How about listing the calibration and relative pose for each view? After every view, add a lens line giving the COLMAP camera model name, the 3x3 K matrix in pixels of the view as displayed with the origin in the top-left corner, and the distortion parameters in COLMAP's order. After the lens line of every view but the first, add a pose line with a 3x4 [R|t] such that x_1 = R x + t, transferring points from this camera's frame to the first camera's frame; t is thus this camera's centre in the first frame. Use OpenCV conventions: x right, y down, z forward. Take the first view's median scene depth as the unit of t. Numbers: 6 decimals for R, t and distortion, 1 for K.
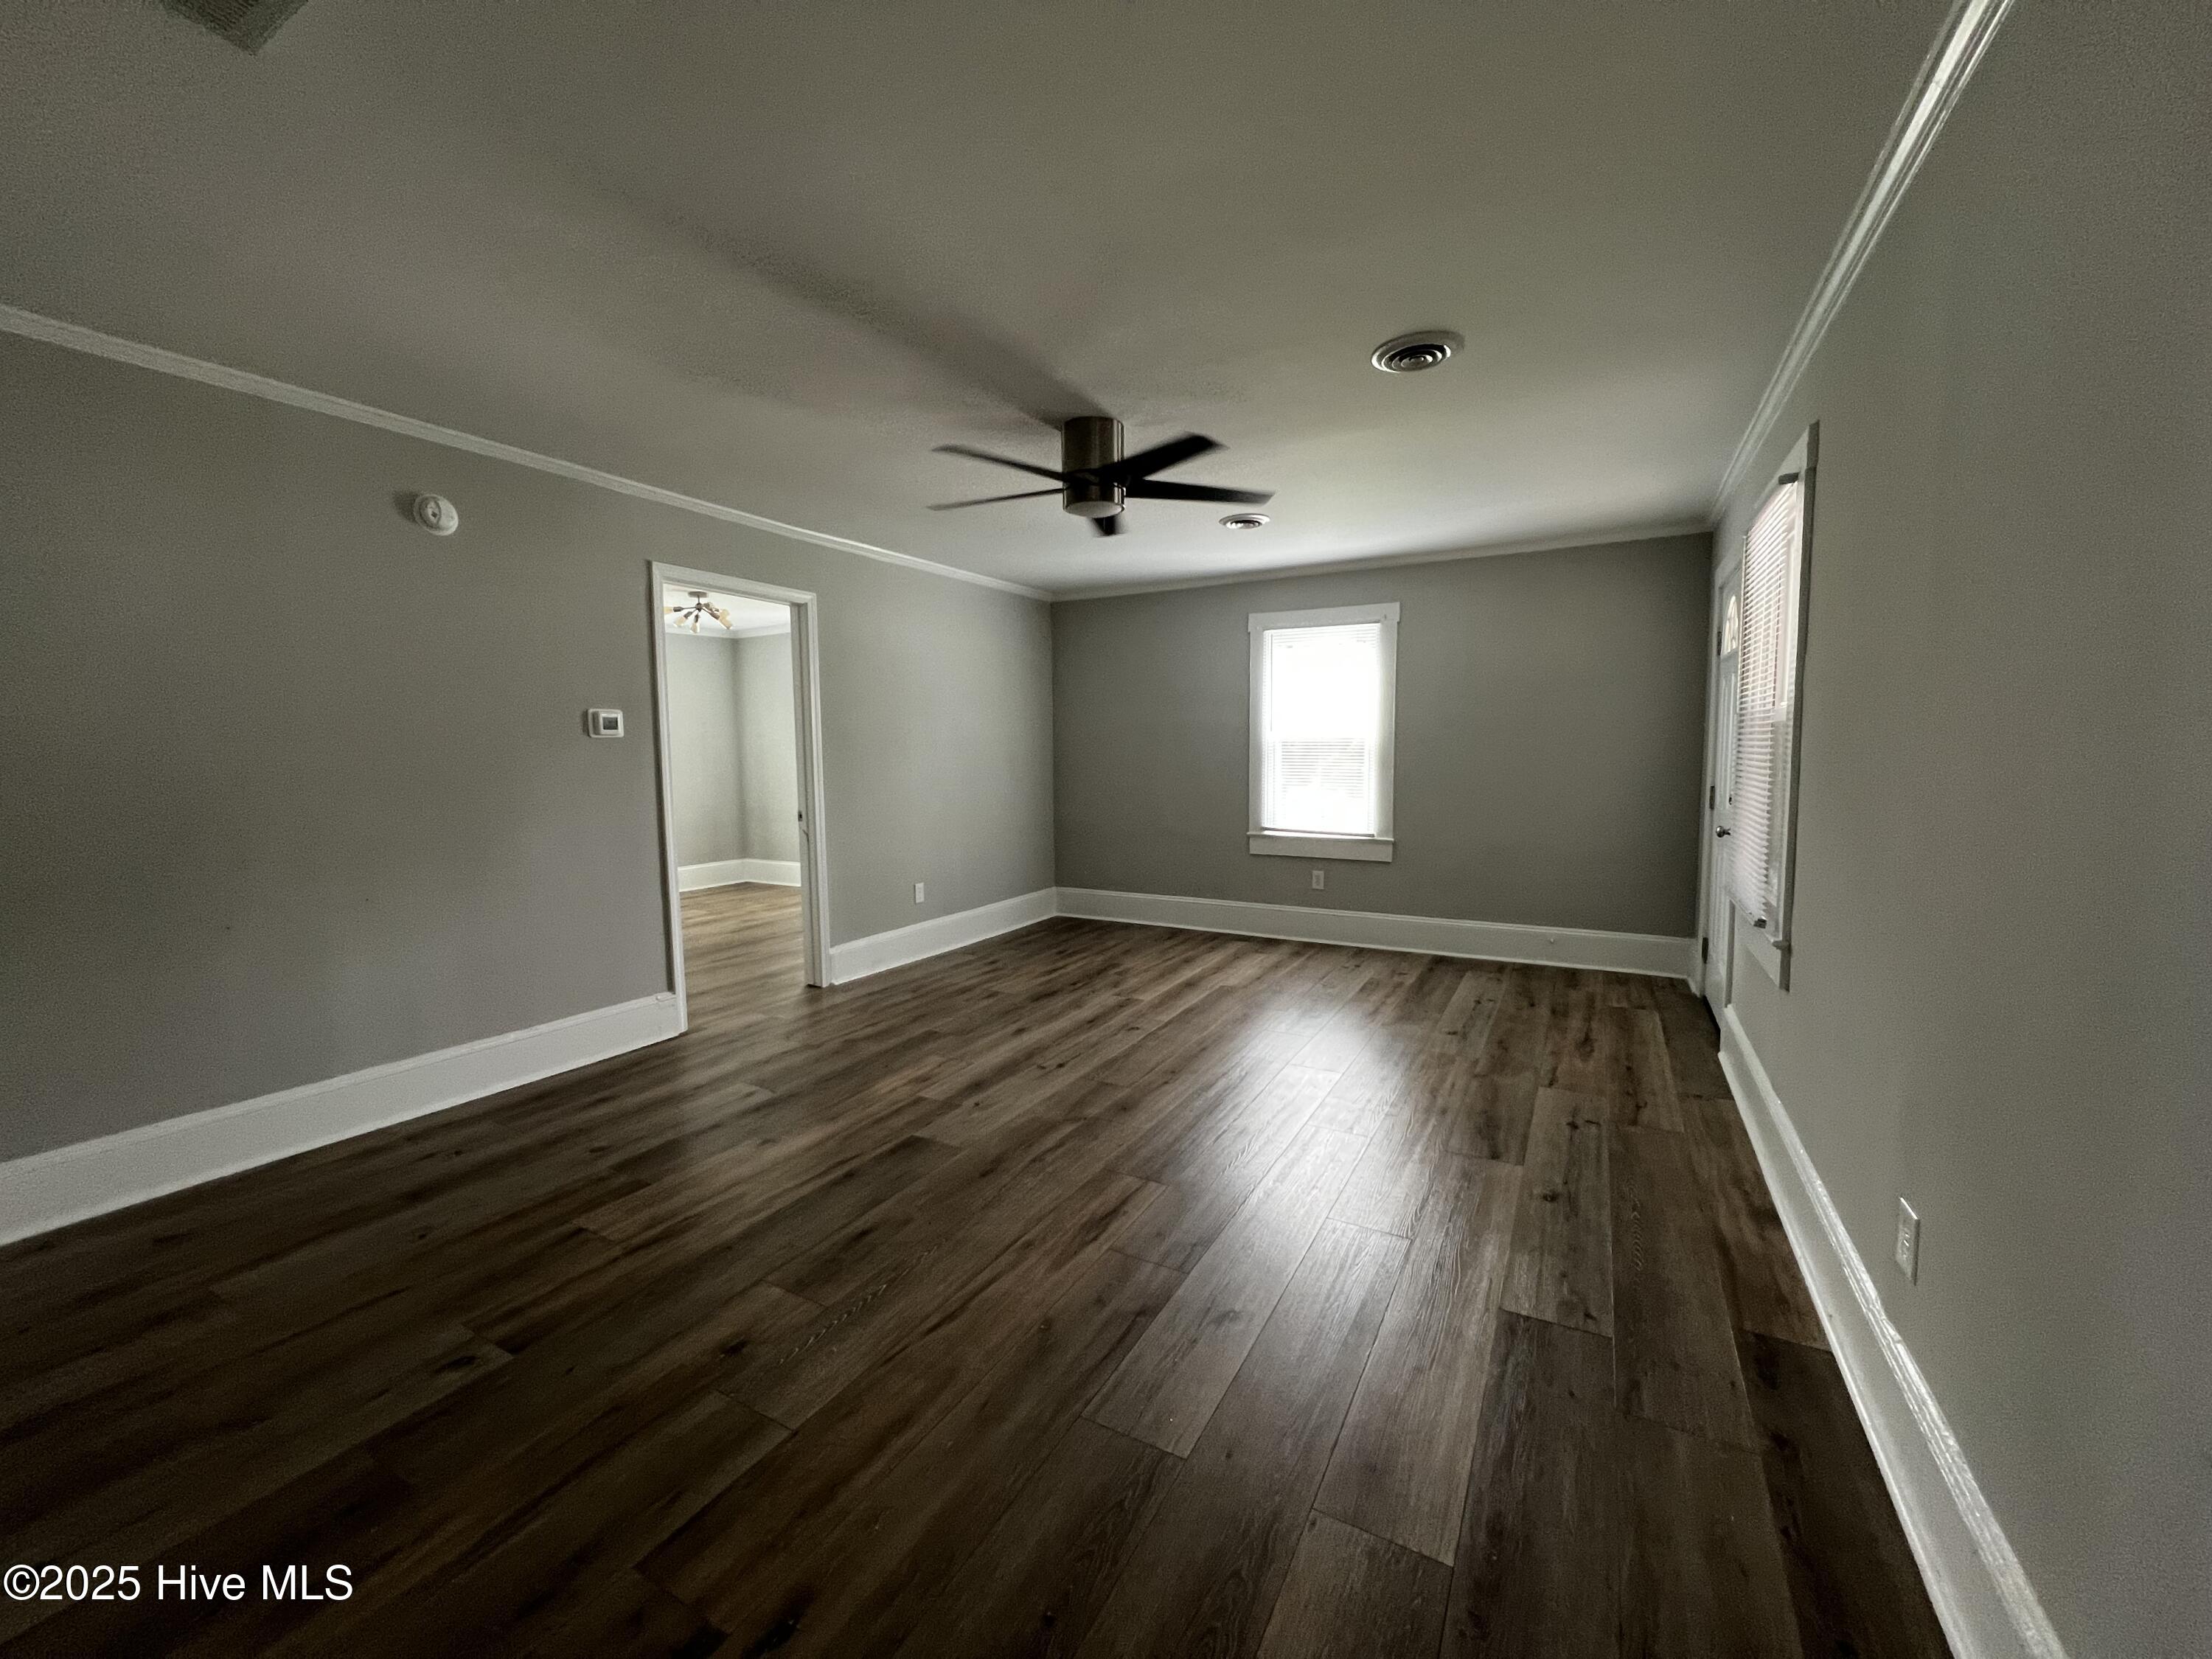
lens RADIAL K [[874.2, 0, 1106.0], [0, 874.2, 829.5], [0, 0, 1]] dist [-0.001249, 0.000236]
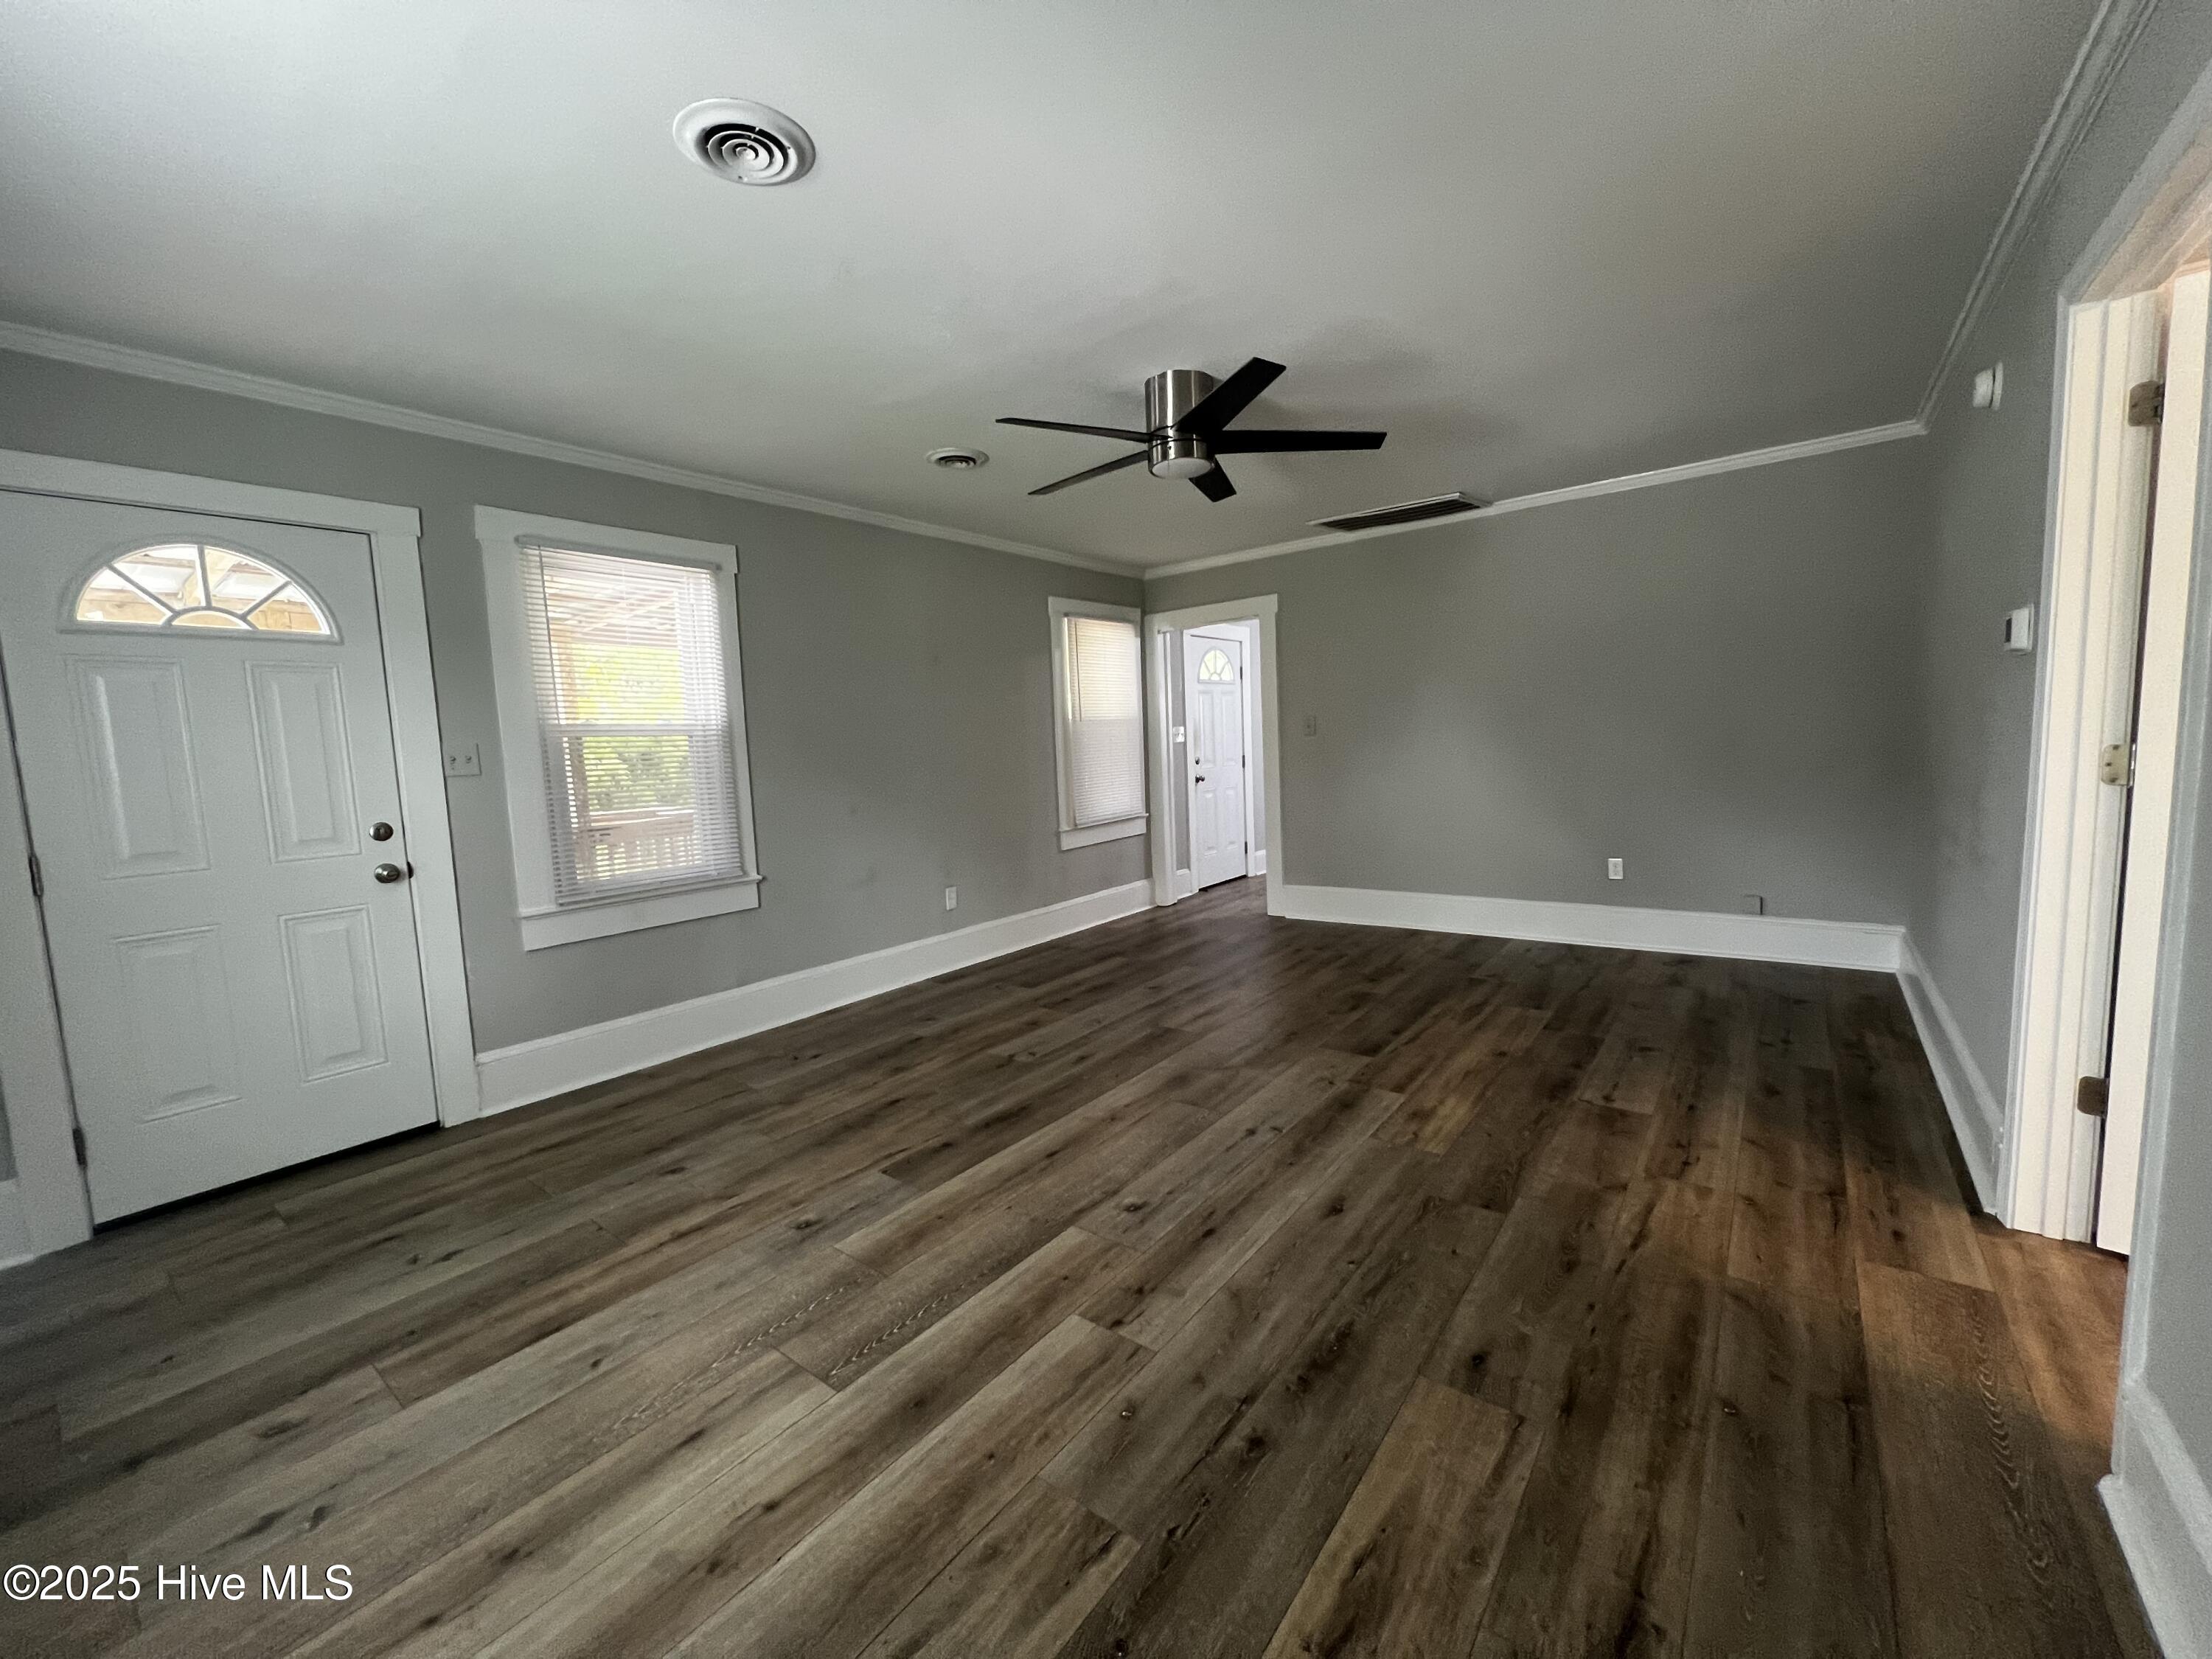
lens RADIAL K [[874.2, 0, 1106.0], [0, 874.2, 829.5], [0, 0, 1]] dist [-0.001249, 0.000236]
pose [[-0.986912, 0.038588, 0.156578, -0.052144], [0.068351, 0.979515, 0.189418, -0.136119], [-0.146061, 0.197641, -0.969332, 1.599423]]
